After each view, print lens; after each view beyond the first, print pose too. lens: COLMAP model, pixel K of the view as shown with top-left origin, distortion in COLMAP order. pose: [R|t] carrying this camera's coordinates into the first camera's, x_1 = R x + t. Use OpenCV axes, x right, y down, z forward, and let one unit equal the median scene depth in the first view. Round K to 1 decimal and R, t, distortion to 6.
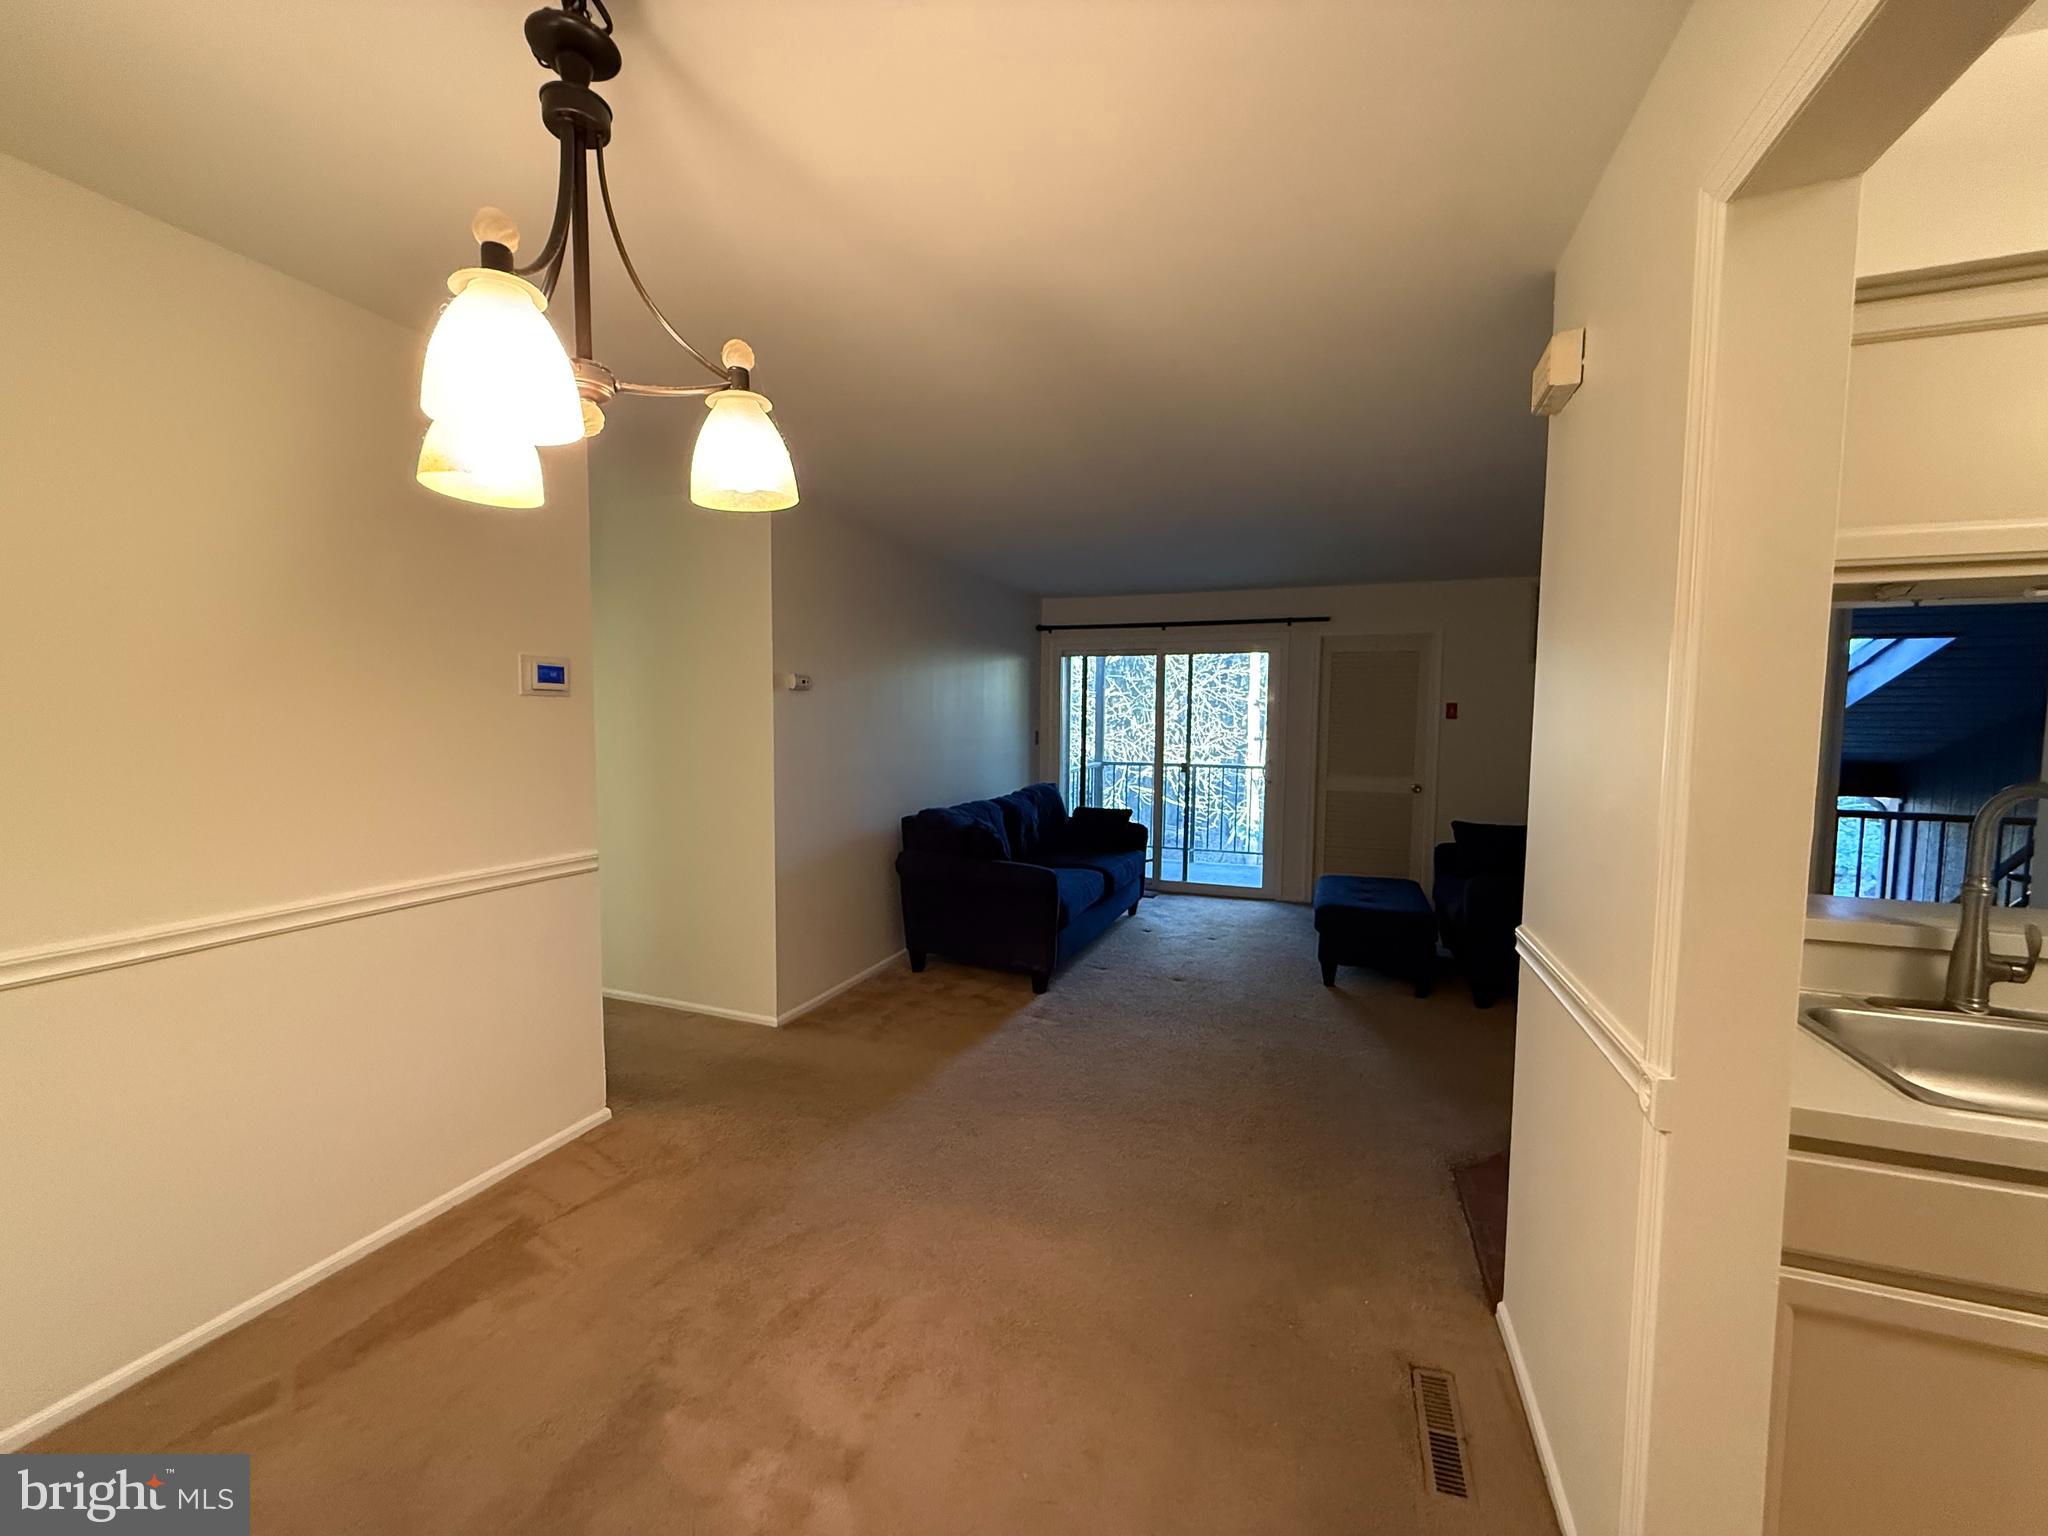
lens RADIAL K [[816.5, 0, 1023.5], [0, 816.5, 776.2], [0, 0, 1]] dist [0.001962, -0.000013]
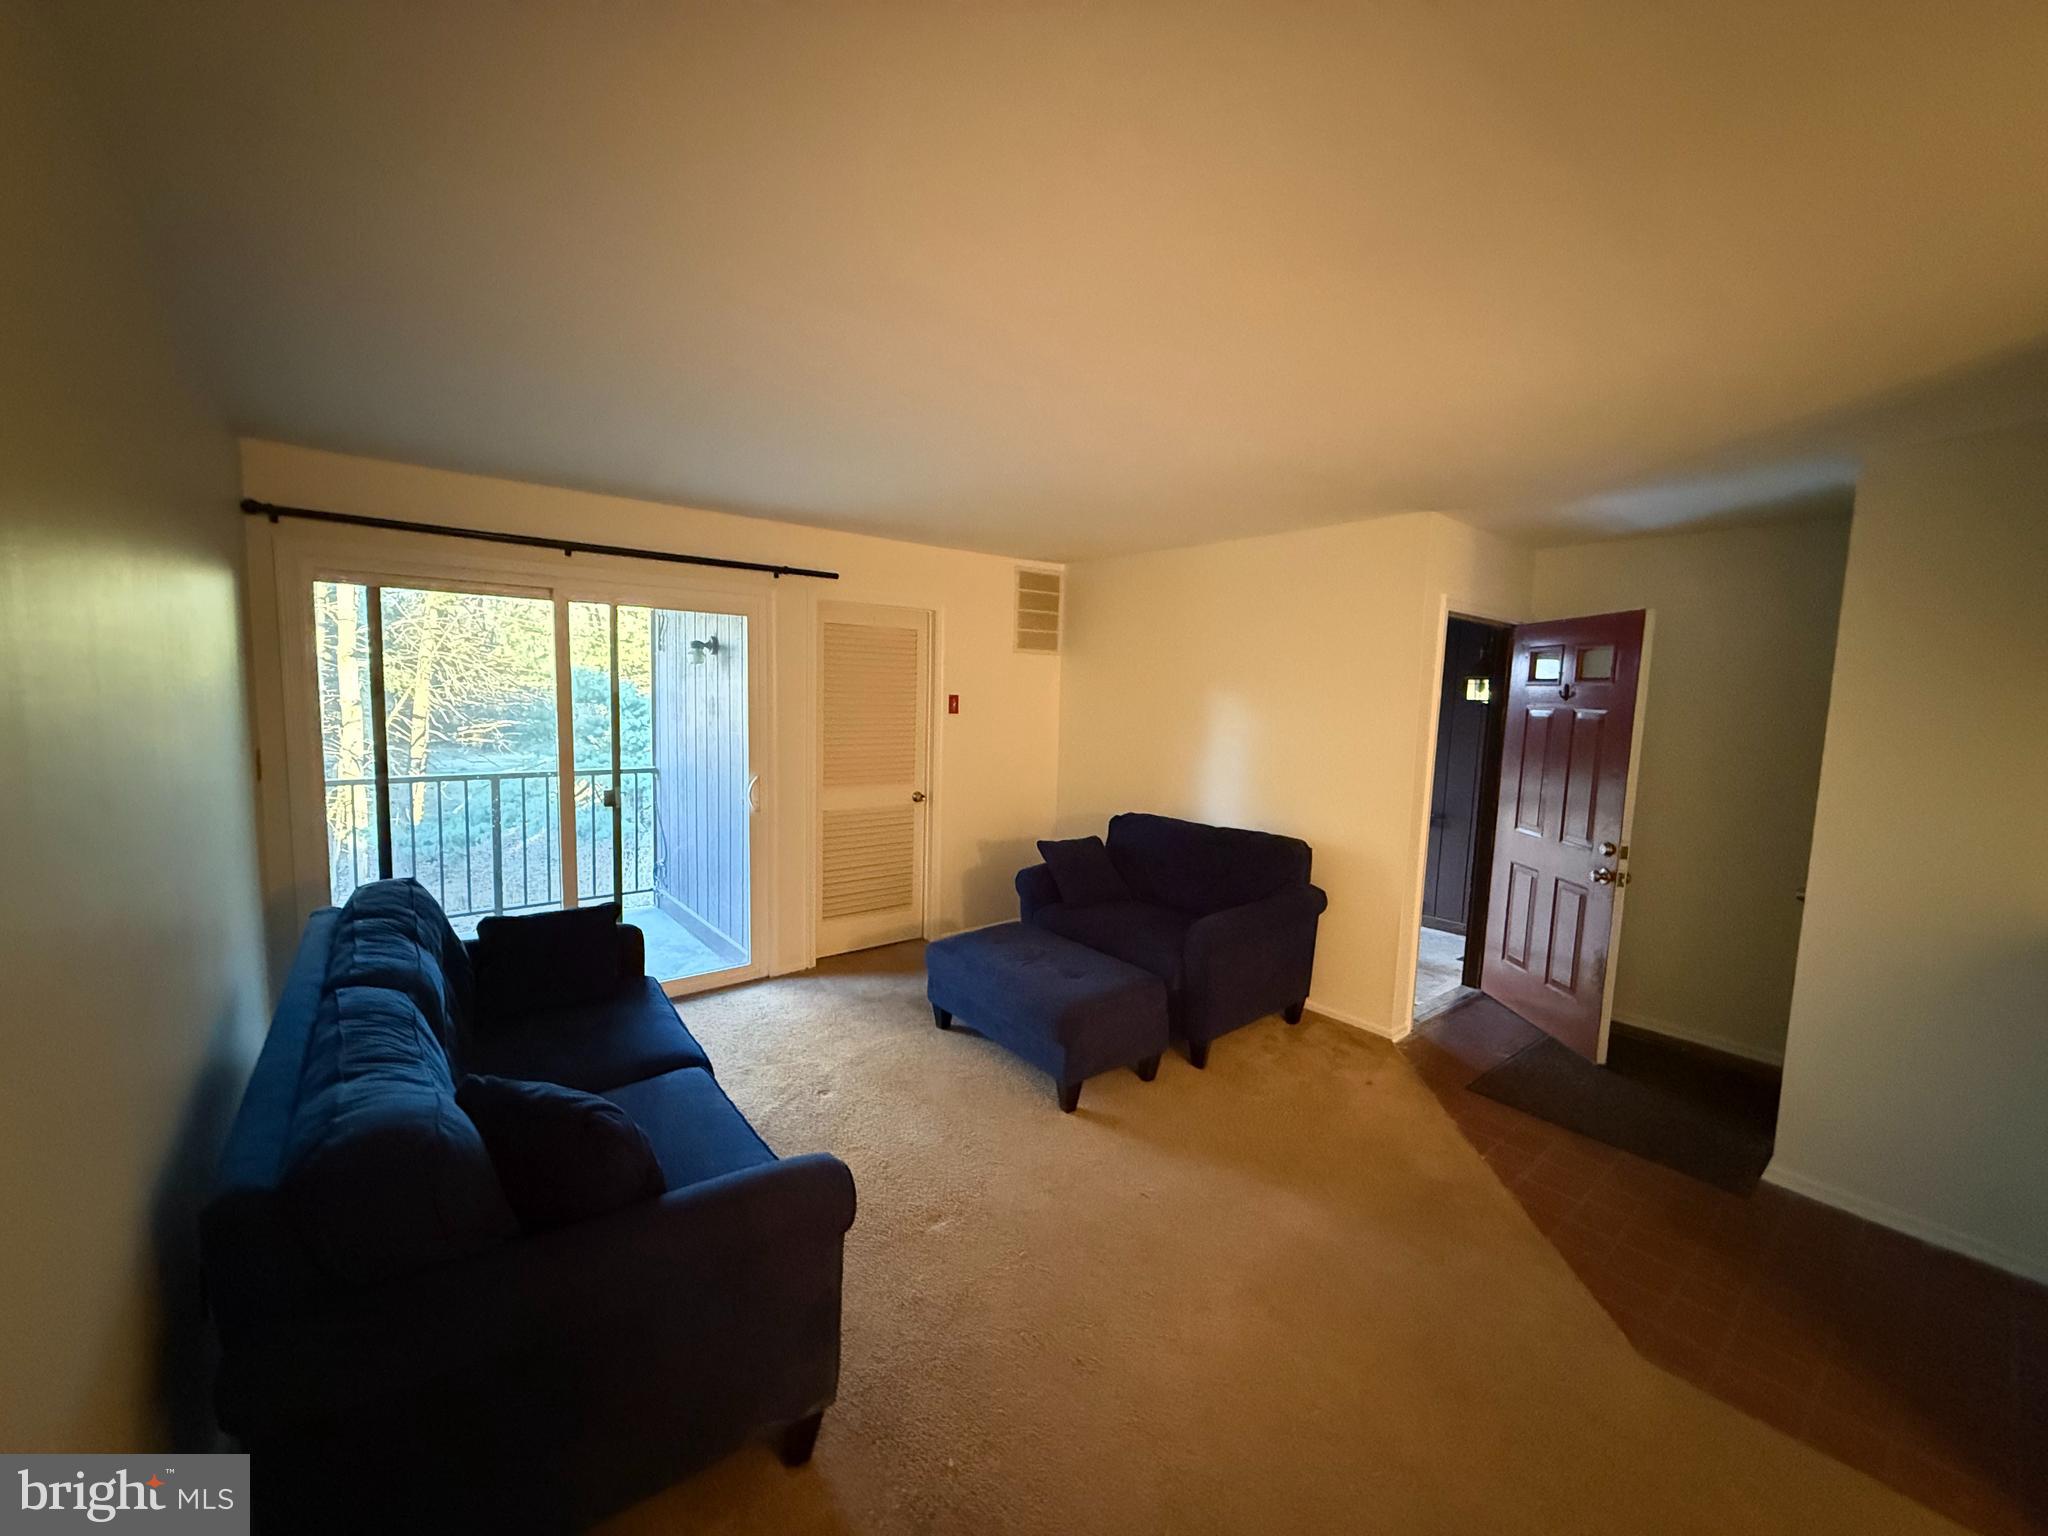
lens RADIAL K [[810.6, 0, 1013.9], [0, 810.6, 768.2], [0, 0, 1]] dist [-0.002434, -0.000384]
pose [[0.503934, -0.079282, 0.860096, -0.178570], [0.037091, 0.996846, 0.070155, -0.070231], [-0.862945, -0.003452, 0.505286, 0.517316]]
